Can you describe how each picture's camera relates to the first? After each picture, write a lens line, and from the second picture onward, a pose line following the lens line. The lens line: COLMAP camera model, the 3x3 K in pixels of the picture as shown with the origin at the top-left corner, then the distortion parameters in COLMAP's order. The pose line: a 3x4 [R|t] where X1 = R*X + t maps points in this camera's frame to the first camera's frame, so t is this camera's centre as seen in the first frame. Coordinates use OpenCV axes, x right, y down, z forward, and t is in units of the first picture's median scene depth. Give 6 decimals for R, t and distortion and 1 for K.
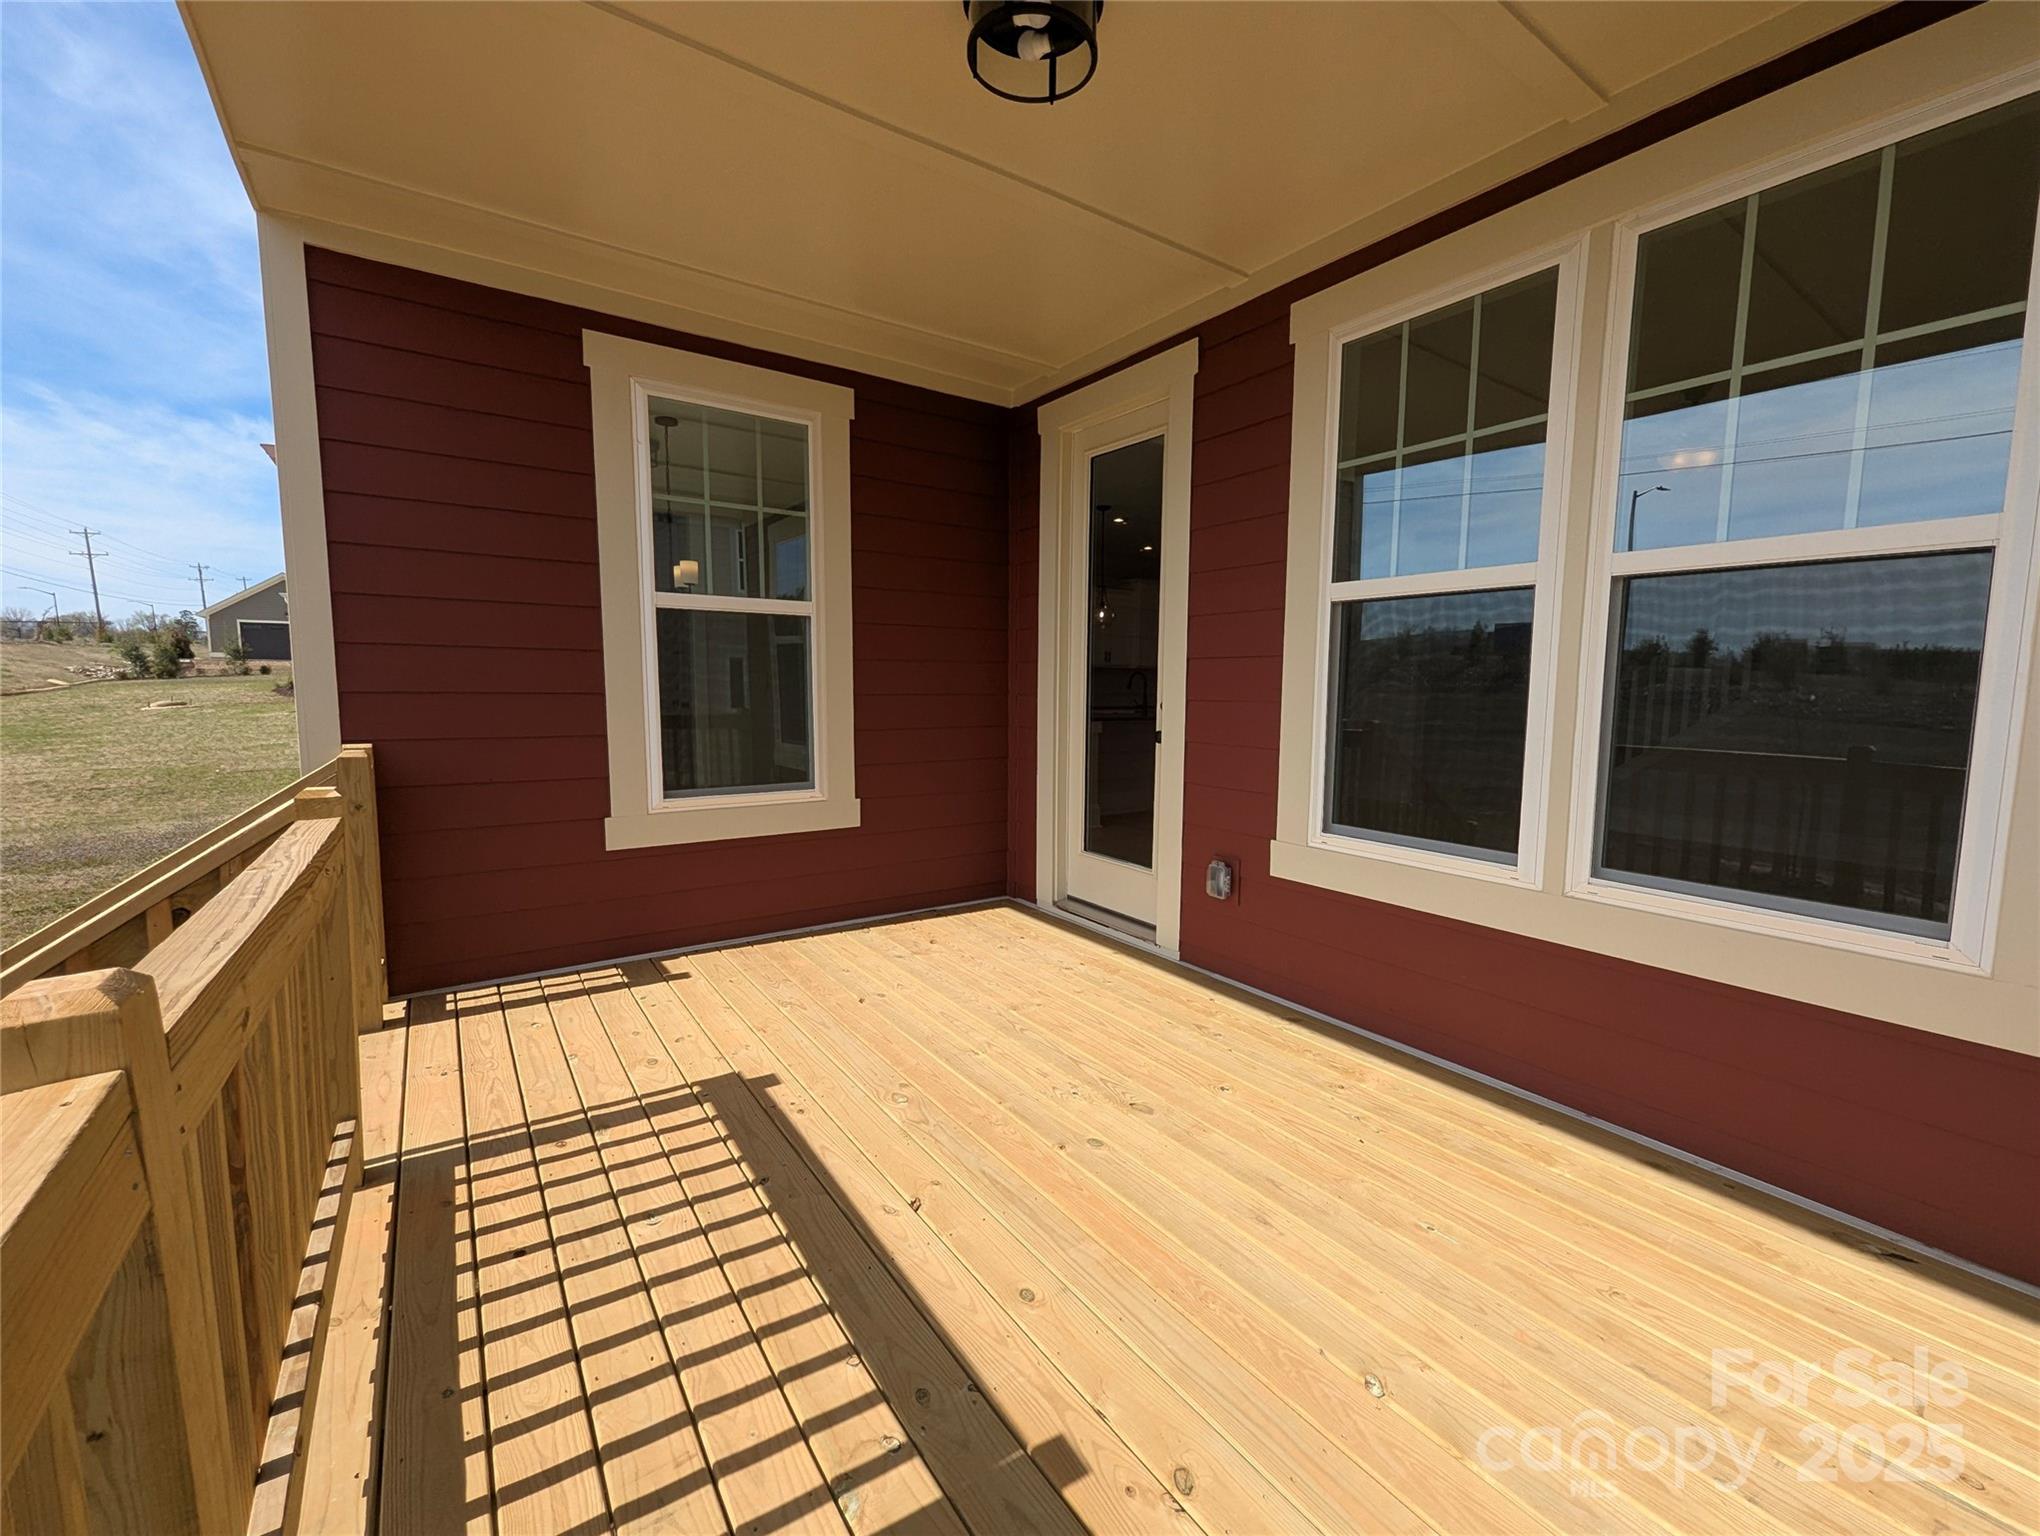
lens RADIAL K [[846.2, 0, 1033.8], [0, 846.2, 770.9], [0, 0, 1]] dist [-0.000787, 0.000185]
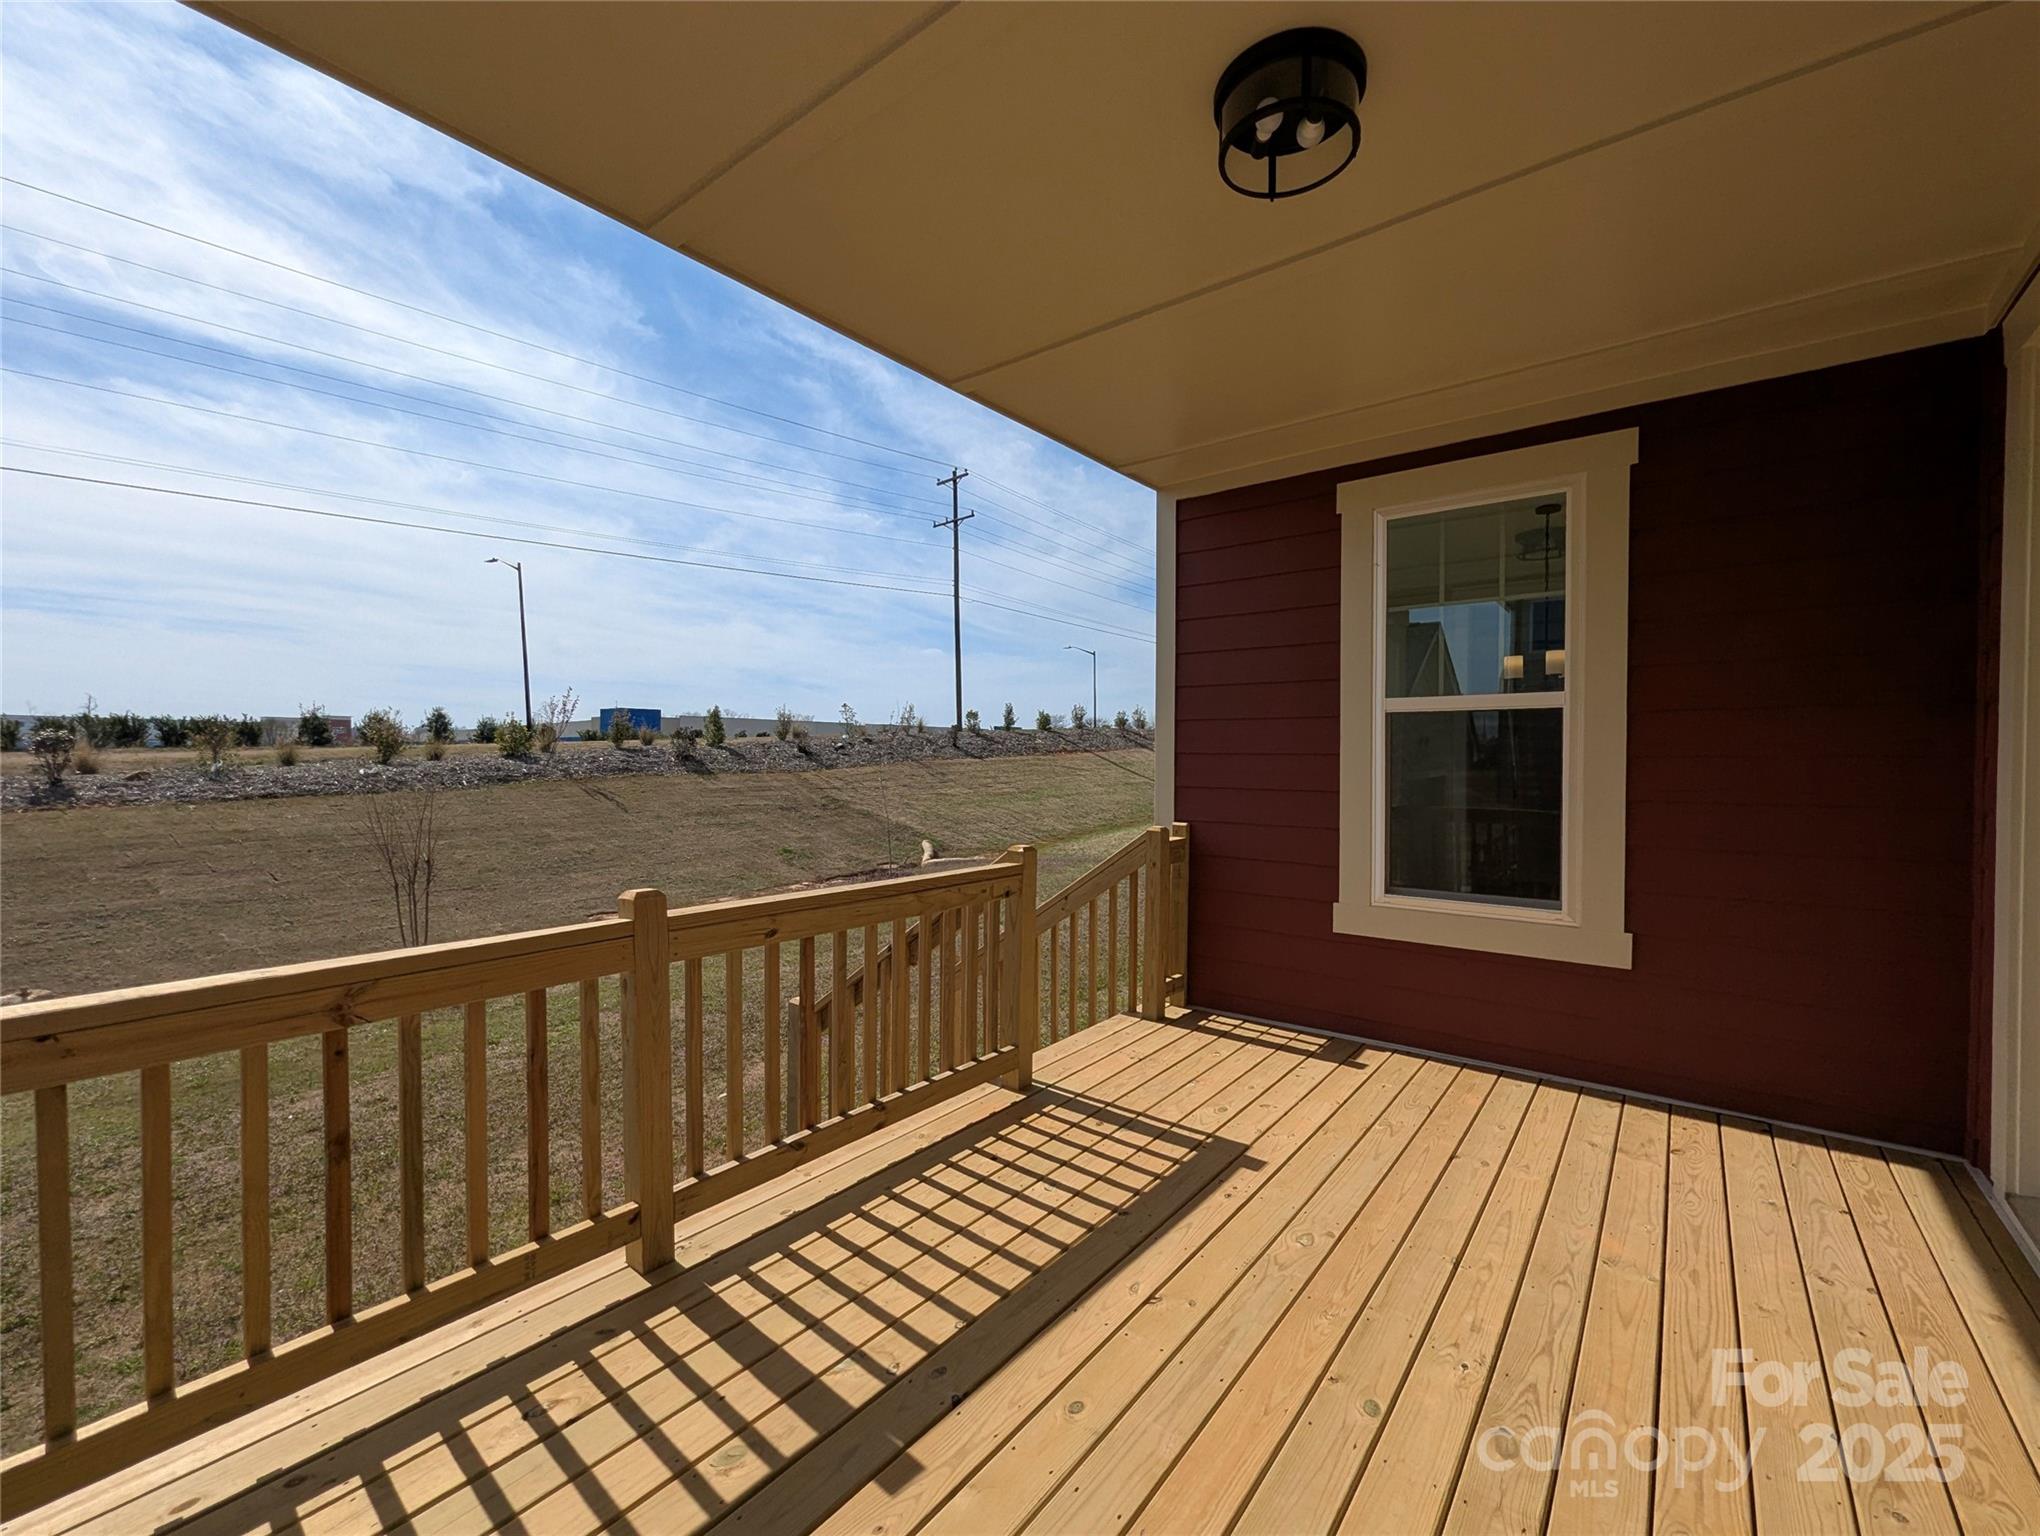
lens RADIAL K [[846.2, 0, 1033.8], [0, 846.2, 770.9], [0, 0, 1]] dist [-0.000787, 0.000185]
pose [[0.300087, 0.005409, -0.953896, 0.485322], [-0.100375, 0.994612, -0.025937, -0.053346], [0.948616, 0.103531, 0.299013, 0.298294]]
